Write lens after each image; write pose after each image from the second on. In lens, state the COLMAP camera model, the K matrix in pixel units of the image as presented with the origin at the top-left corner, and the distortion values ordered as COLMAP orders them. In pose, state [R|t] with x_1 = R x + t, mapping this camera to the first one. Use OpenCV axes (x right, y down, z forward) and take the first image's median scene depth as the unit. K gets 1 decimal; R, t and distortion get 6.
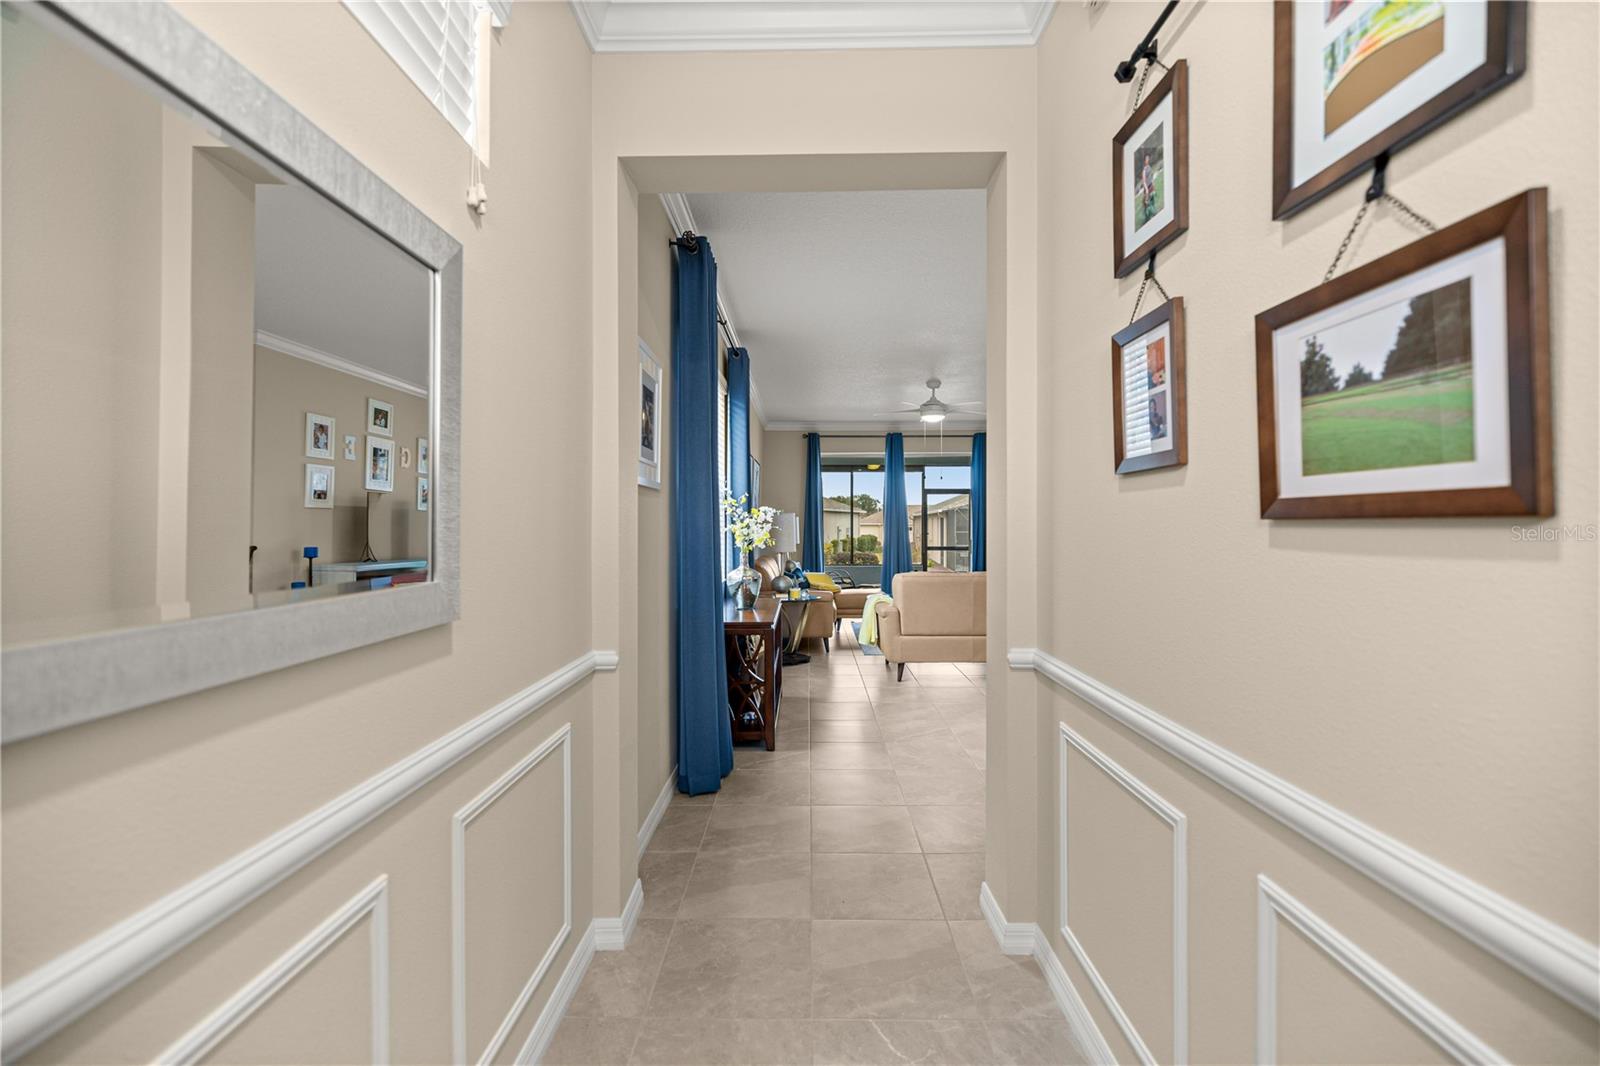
lens RADIAL K [[670.2, 0, 800.0], [0, 670.2, 533.0], [0, 0, 1]] dist [-0.001182, -0.000213]
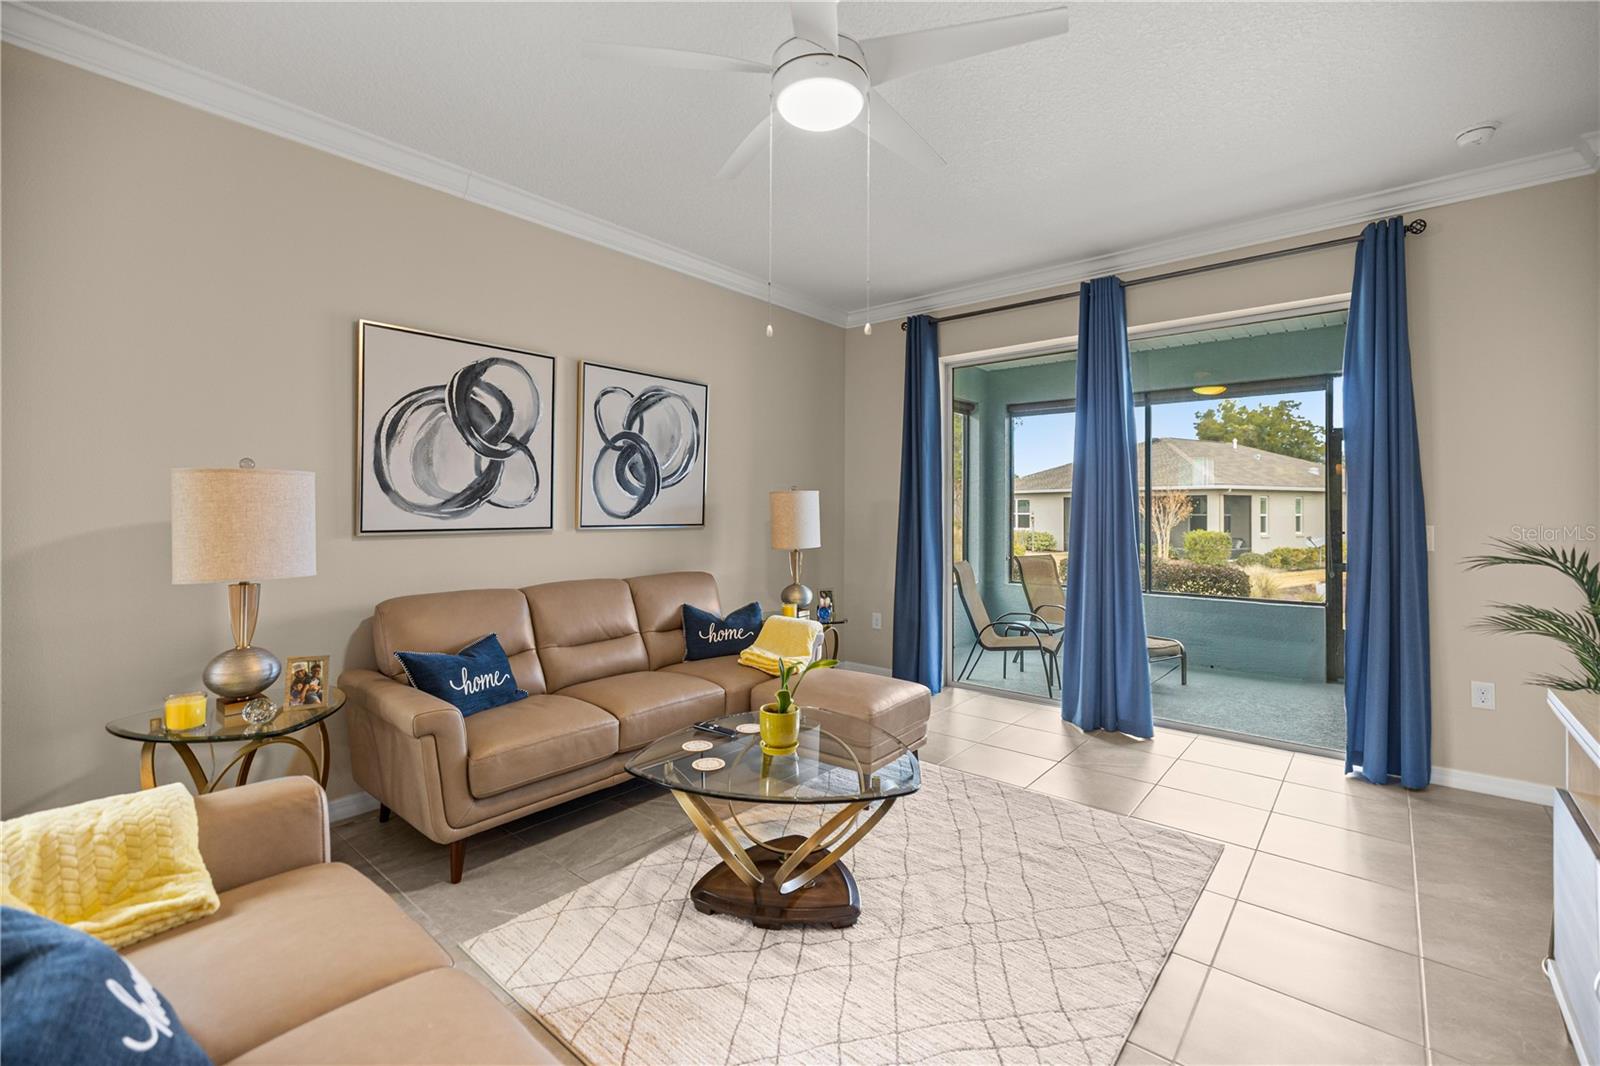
lens RADIAL K [[693.8, 0, 795.2], [0, 693.8, 503.7], [0, 0, 1]] dist [0.002978, 0.000380]
pose [[0.769829, -0.001838, -0.638247, 0.268334], [-0.014571, 0.999685, -0.020454, -0.004770], [0.638083, 0.025046, 0.769560, 0.572291]]
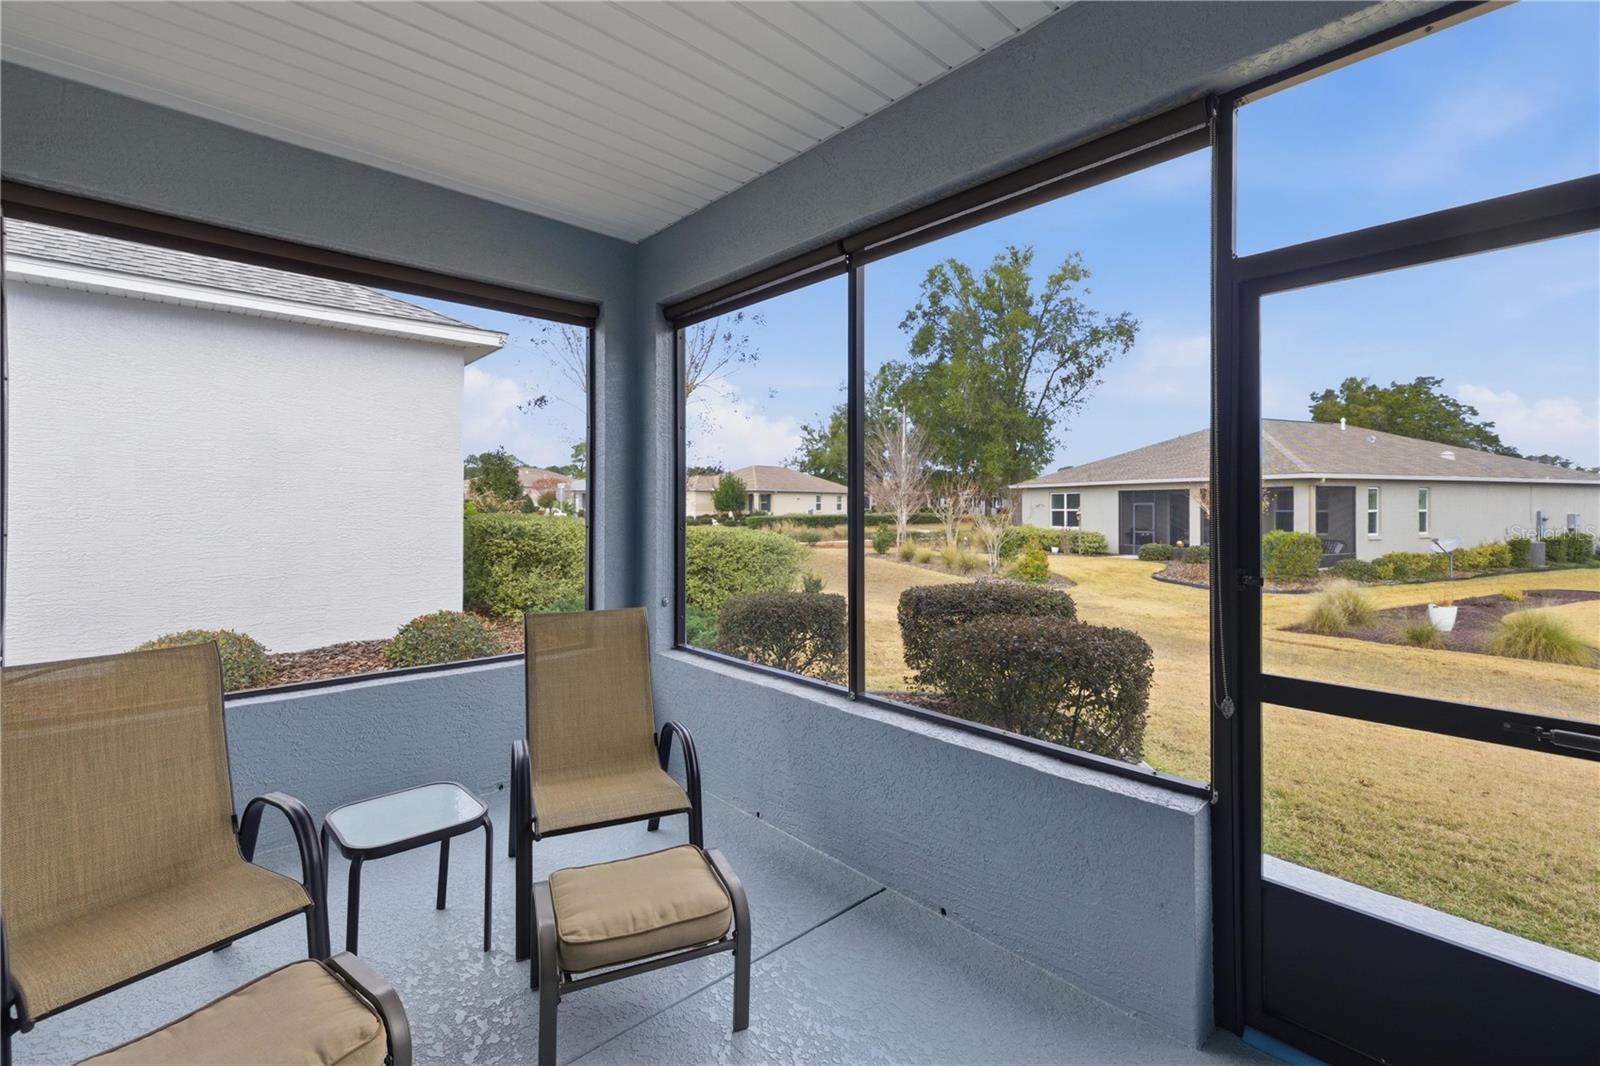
lens RADIAL K [[693.8, 0, 795.2], [0, 693.8, 503.7], [0, 0, 1]] dist [0.002978, 0.000380]
pose [[0.681980, -0.001294, -0.731370, 0.301472], [-0.012370, 0.999835, -0.013303, -0.015587], [0.731266, 0.018119, 0.681852, 1.094500]]
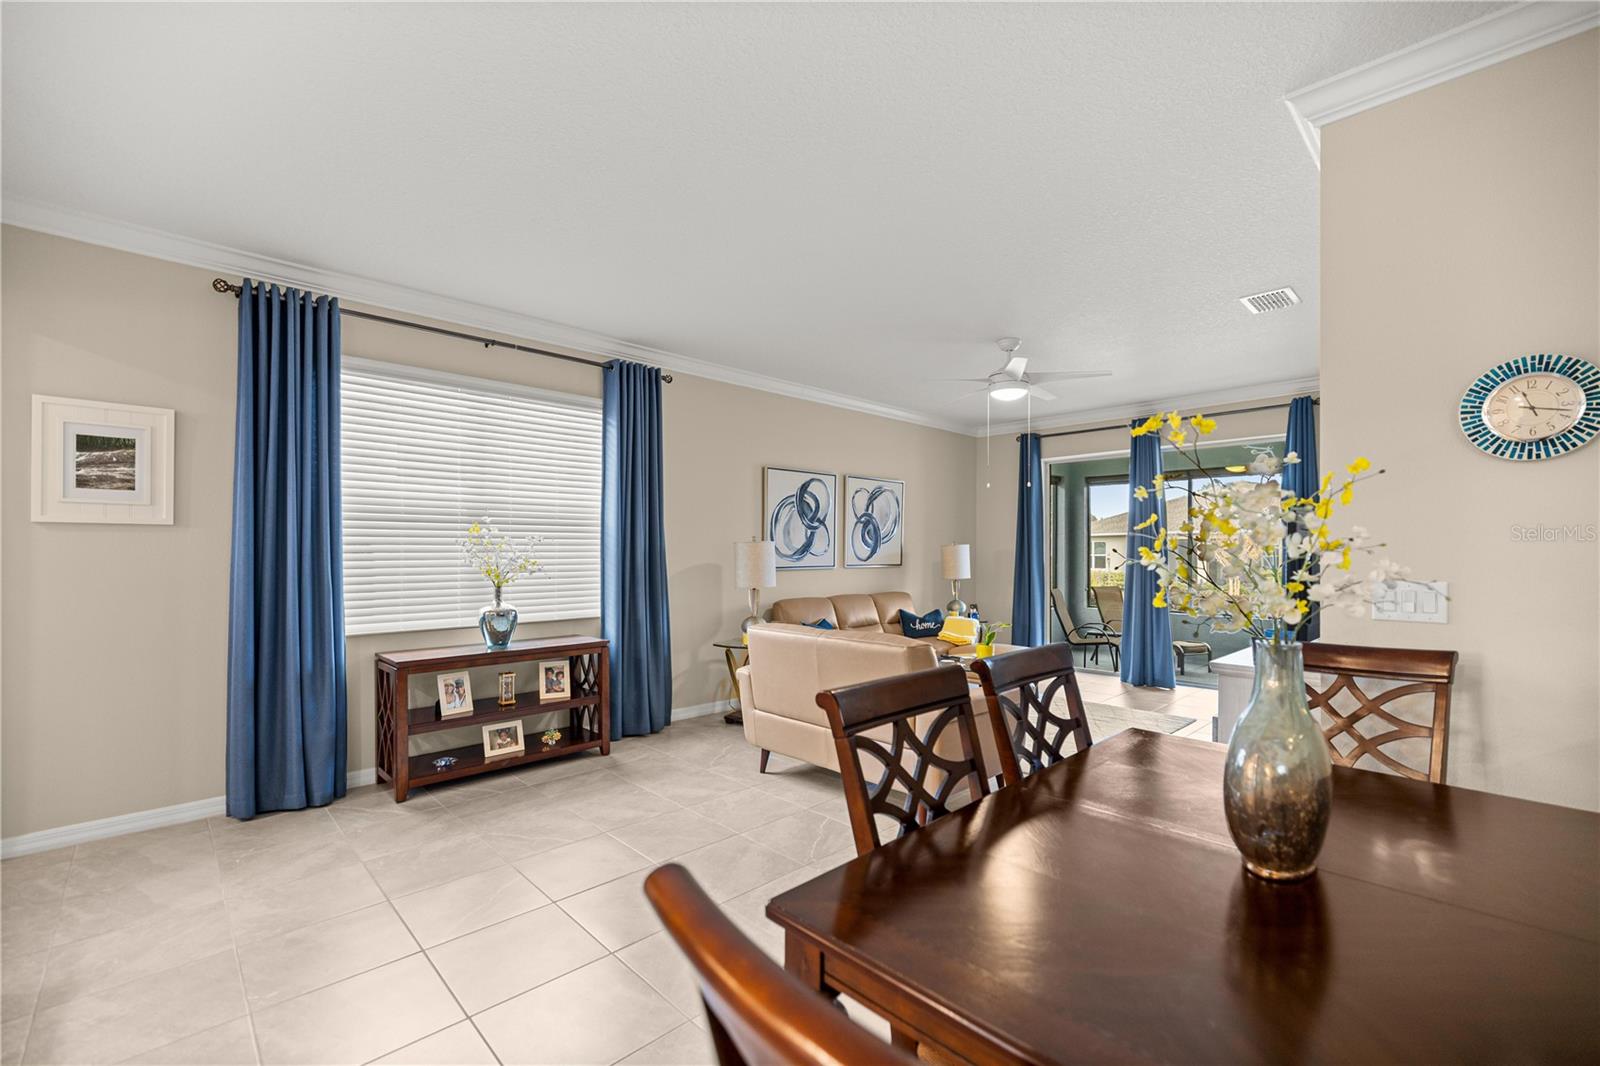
lens RADIAL K [[680.2, 0, 801.1], [0, 680.2, 545.6], [0, 0, 1]] dist [0.000167, 0.000254]
pose [[0.704025, -0.002903, -0.710169, 0.386435], [-0.013976, 0.999741, -0.017941, -0.005530], [0.710037, 0.022557, 0.703803, 0.283083]]
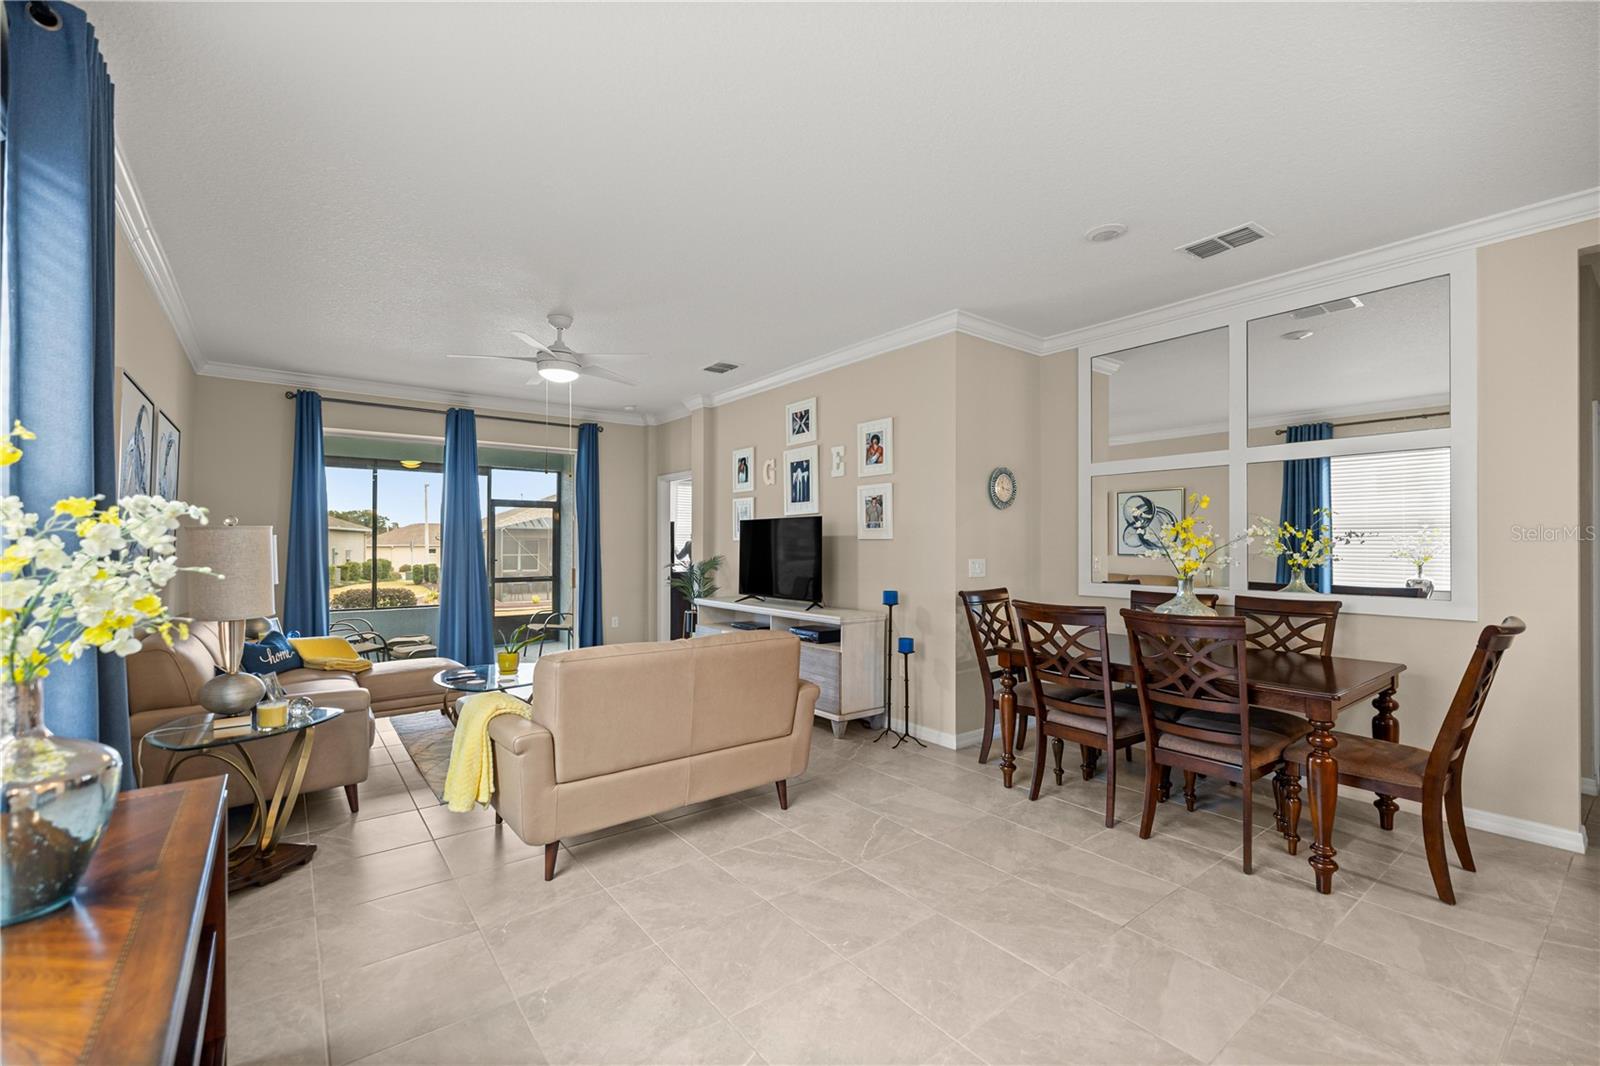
lens RADIAL K [[671.1, 0, 798.4], [0, 671.1, 541.7], [0, 0, 1]] dist [-0.000728, 0.000086]
pose [[0.786068, 0.003306, 0.618131, -0.005292], [0.008494, 0.999834, -0.016149, -0.006079], [-0.618081, 0.017945, 0.785909, 0.282230]]
